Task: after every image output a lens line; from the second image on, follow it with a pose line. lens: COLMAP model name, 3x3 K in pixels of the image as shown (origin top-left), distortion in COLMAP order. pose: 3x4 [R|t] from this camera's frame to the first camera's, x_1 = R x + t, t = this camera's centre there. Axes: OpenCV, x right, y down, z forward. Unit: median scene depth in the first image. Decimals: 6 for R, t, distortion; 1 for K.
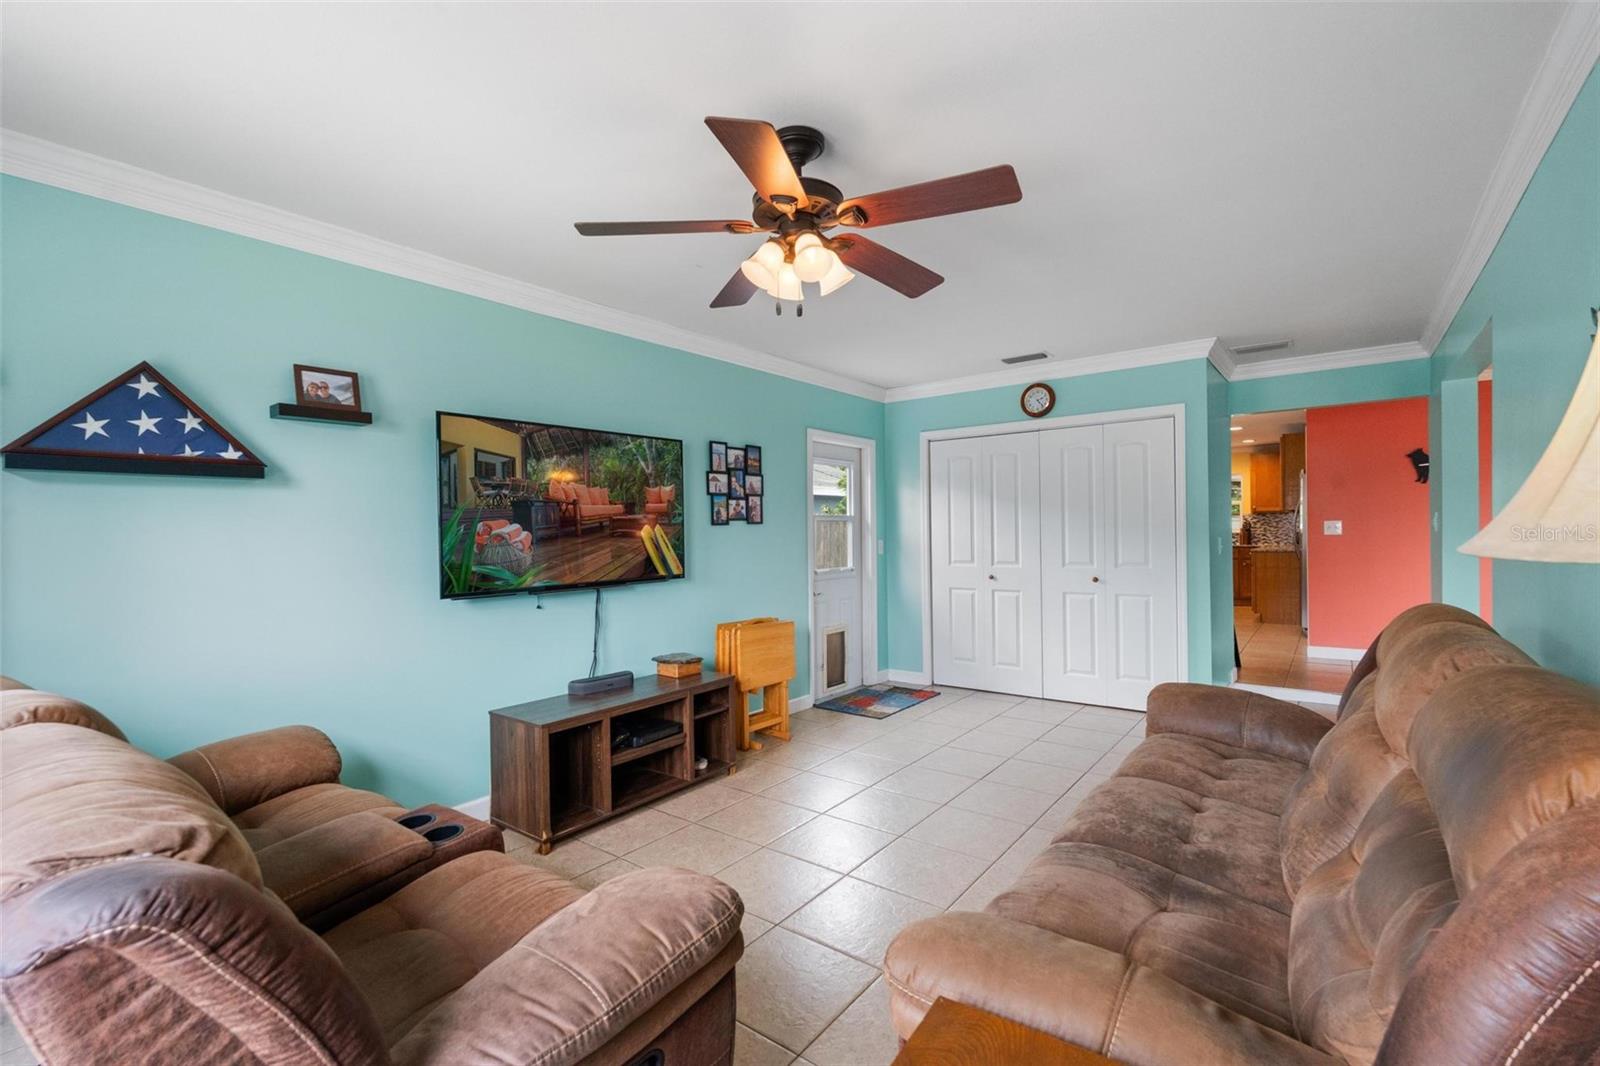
lens RADIAL K [[700.9, 0, 818.7], [0, 700.9, 536.0], [0, 0, 1]] dist [0.000854, 0.000184]
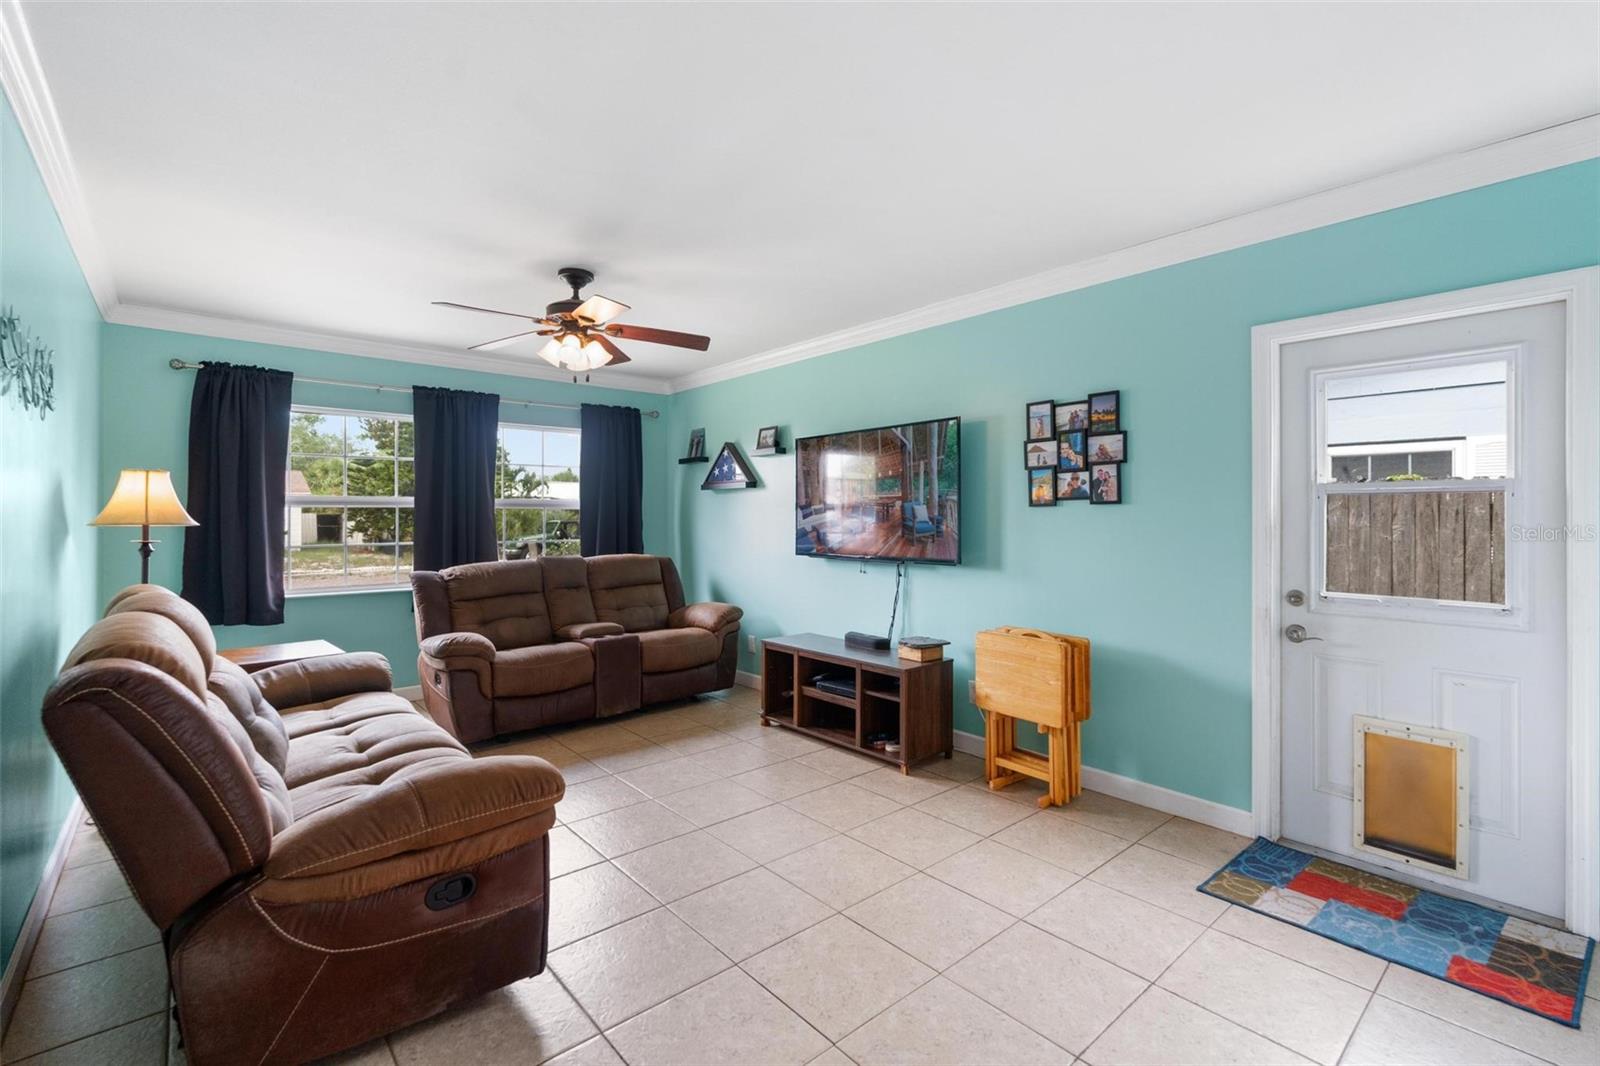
lens RADIAL K [[709.7, 0, 800.0], [0, 709.7, 518.3], [0, 0, 1]] dist [0.000589, 0.000199]
pose [[-0.217396, 0.013115, -0.975995, 0.690666], [-0.006111, 0.999872, 0.014797, -0.012129], [0.976064, 0.009182, -0.217288, 0.891806]]
